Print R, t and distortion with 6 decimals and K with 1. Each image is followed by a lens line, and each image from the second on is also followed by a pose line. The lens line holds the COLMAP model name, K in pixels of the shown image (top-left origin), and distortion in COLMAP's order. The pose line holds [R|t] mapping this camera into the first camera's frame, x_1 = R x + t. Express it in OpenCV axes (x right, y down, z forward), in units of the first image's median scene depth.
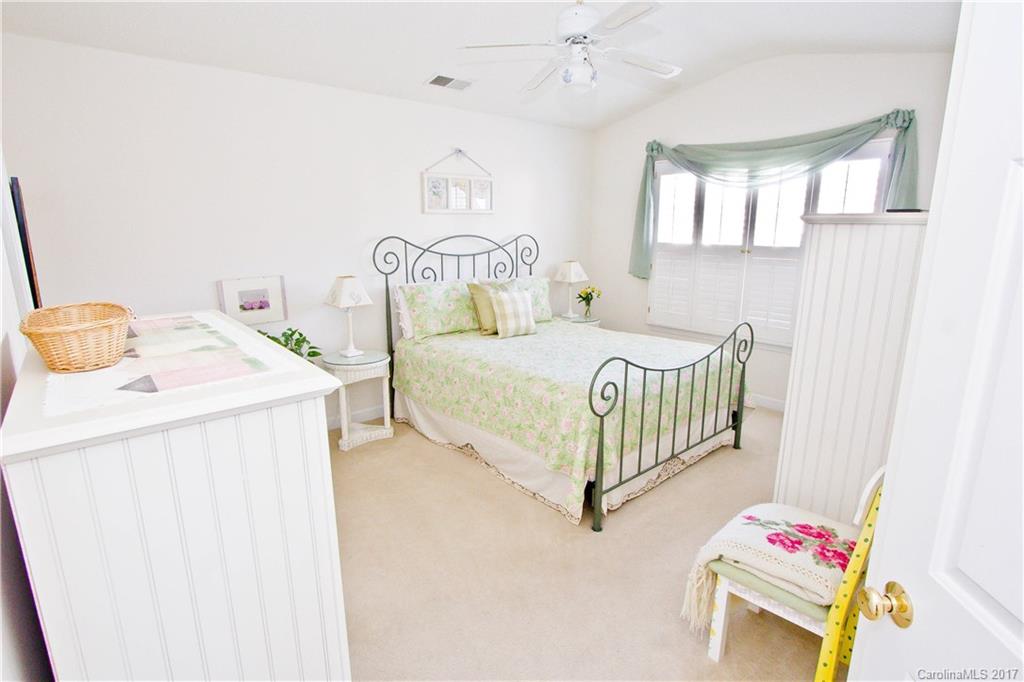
lens RADIAL K [[520.6, 0, 512.0], [0, 520.6, 341.0], [0, 0, 1]] dist [0.001068, 0.000079]
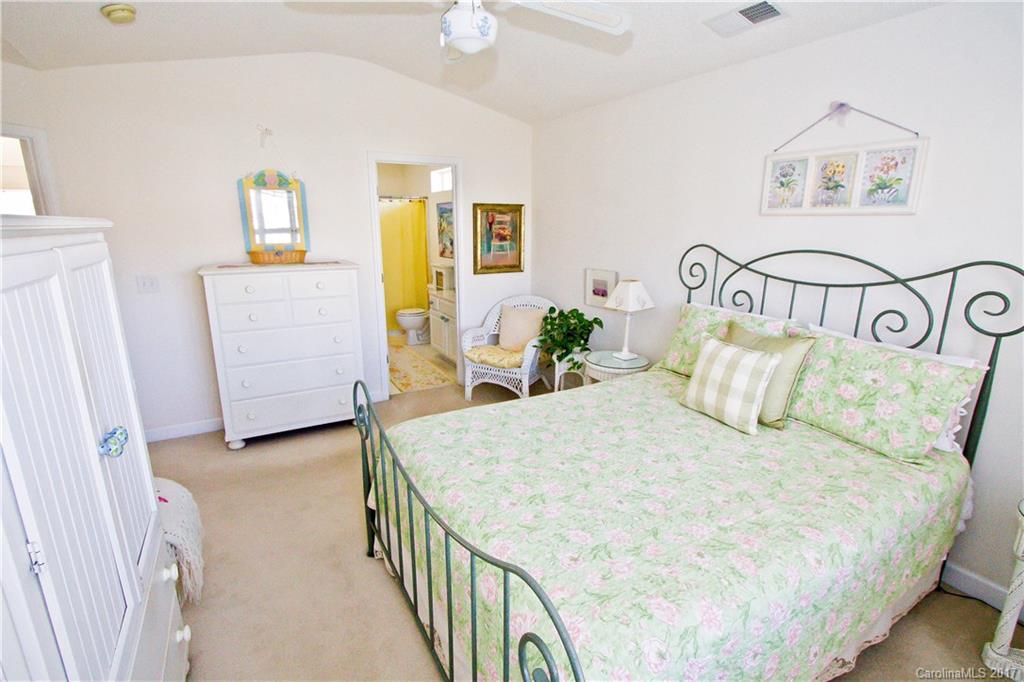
lens RADIAL K [[477.1, 0, 512.0], [0, 477.1, 341.0], [0, 0, 1]] dist [-0.018876, 0.000268]
pose [[-0.219730, 0.233179, -0.947284, 0.557600], [-0.219849, 0.934201, 0.280955, -0.195924], [0.950466, 0.269994, -0.154007, 0.840550]]
